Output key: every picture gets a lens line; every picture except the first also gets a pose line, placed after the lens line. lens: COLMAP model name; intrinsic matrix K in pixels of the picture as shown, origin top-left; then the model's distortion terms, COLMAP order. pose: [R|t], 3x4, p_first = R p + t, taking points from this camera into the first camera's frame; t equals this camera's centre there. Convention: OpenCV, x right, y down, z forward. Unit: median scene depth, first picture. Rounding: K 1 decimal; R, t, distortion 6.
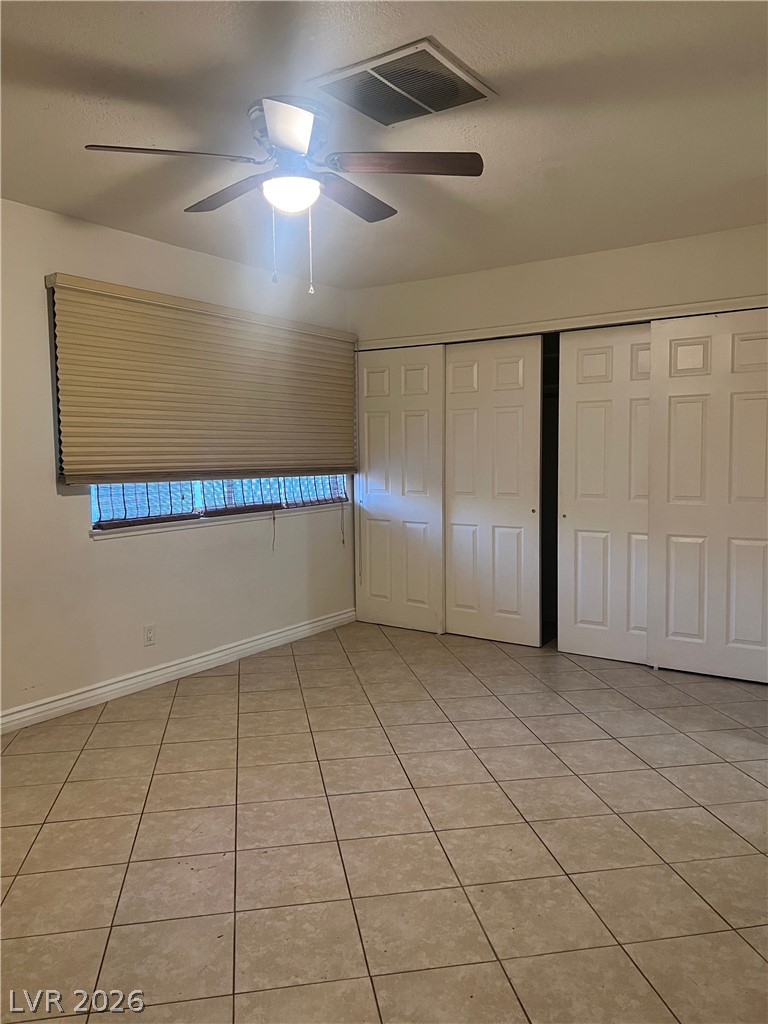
lens RADIAL K [[769.5, 0, 381.6], [0, 769.5, 515.1], [0, 0, 1]] dist [0.069443, -0.081818]
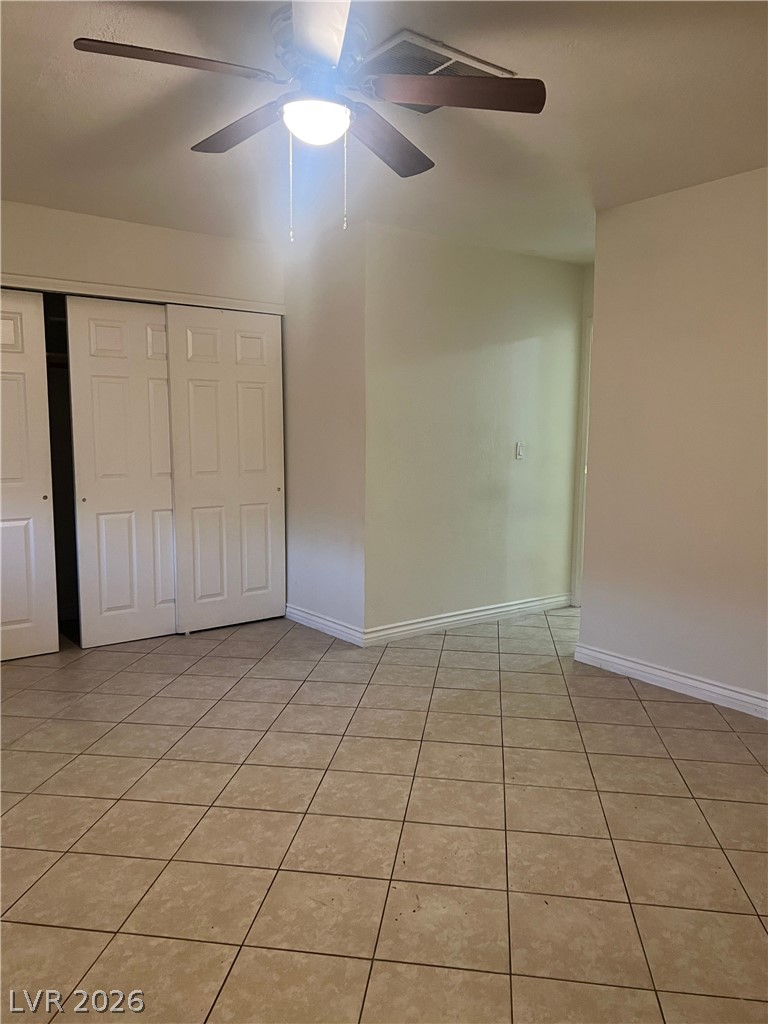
lens RADIAL K [[769.5, 0, 384.7], [0, 769.5, 508.9], [0, 0, 1]] dist [0.069443, -0.081818]
pose [[0.309741, -0.087371, 0.946798, -0.554706], [0.075077, 0.994908, 0.067249, -0.024551], [-0.947852, 0.050253, 0.314723, 0.399708]]
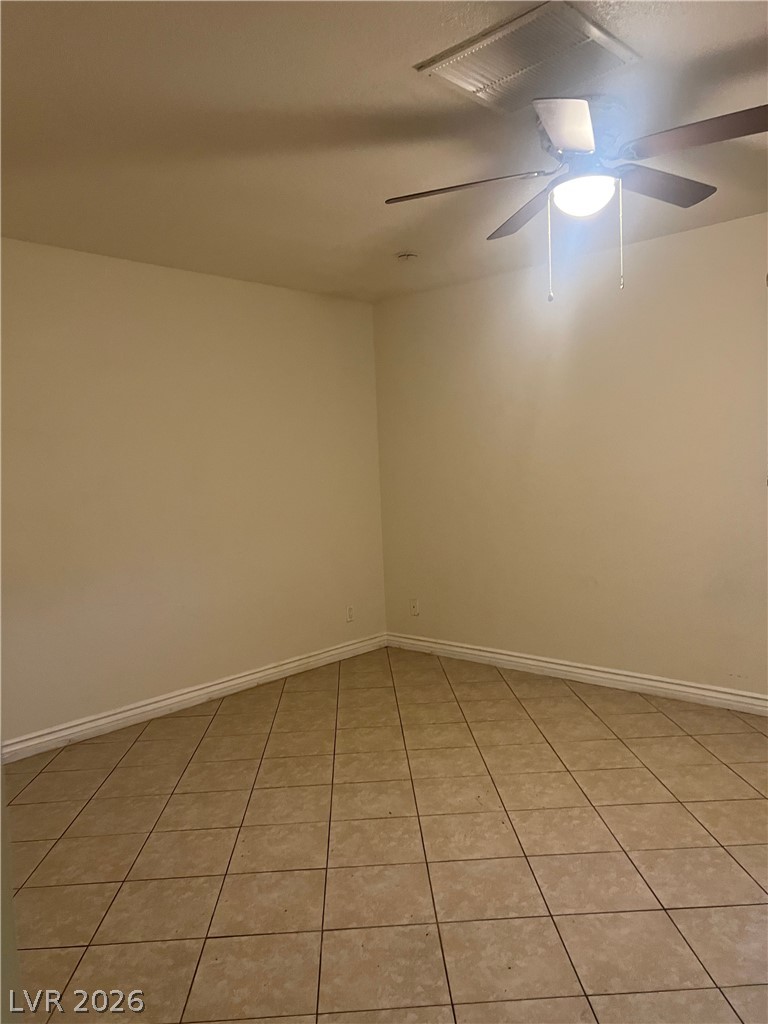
lens RADIAL K [[769.5, 0, 381.5], [0, 769.5, 511.8], [0, 0, 1]] dist [0.069443, -0.081818]
pose [[-0.141263, 0.078613, -0.986846, 0.529734], [-0.051695, 0.994896, 0.086655, -0.055856], [0.988621, 0.063257, -0.136478, 0.533653]]
